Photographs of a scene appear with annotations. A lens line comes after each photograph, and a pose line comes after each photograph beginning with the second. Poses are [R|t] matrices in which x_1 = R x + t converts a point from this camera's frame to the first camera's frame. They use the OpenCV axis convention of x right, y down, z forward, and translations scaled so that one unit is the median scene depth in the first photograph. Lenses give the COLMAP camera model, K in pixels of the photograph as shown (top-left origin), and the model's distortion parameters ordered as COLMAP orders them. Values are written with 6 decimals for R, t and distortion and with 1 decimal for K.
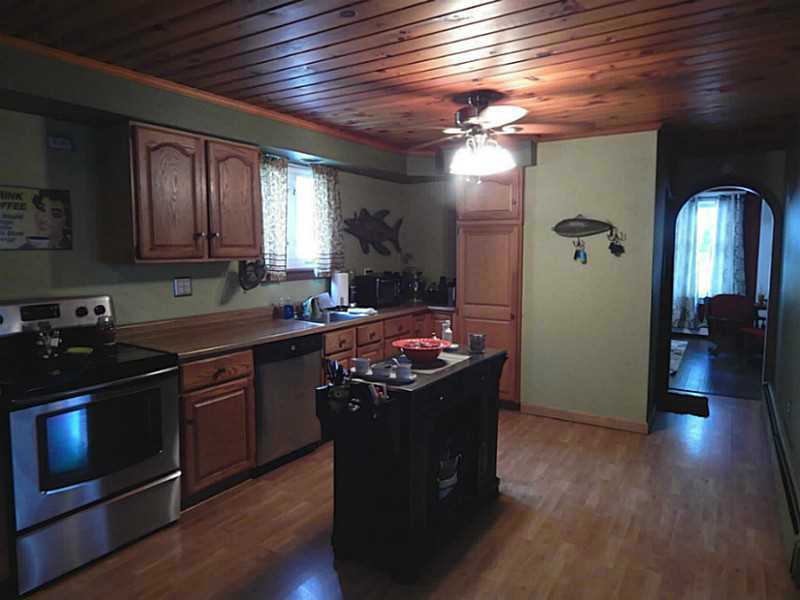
lens RADIAL K [[521.9, 0, 400.0], [0, 521.9, 300.0], [0, 0, 1]] dist [-0.002953, -0.004407]
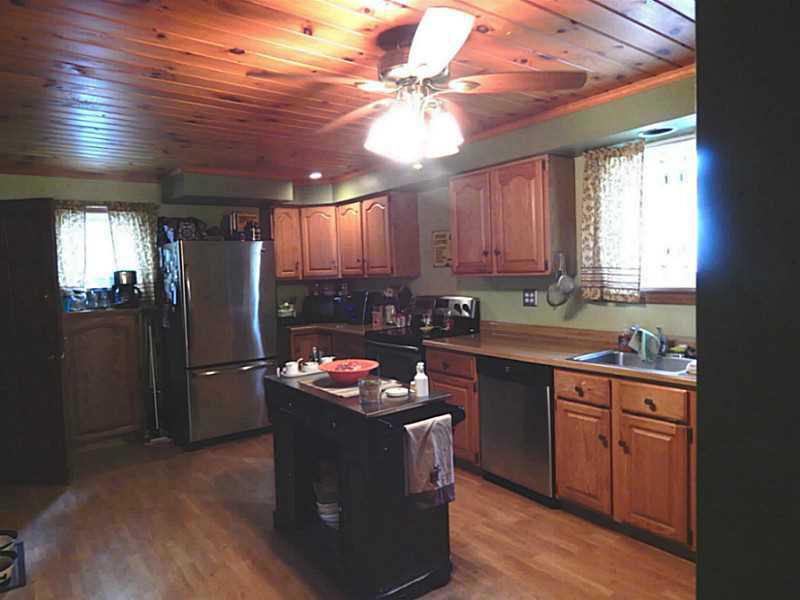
lens RADIAL K [[534.4, 0, 400.0], [0, 534.4, 300.0], [0, 0, 1]] dist [-0.004720, -0.004000]
pose [[-0.342792, 0.061751, -0.937379, 0.686765], [-0.066729, 0.993716, 0.089865, -0.096374], [0.937038, 0.093355, -0.336518, 1.035691]]
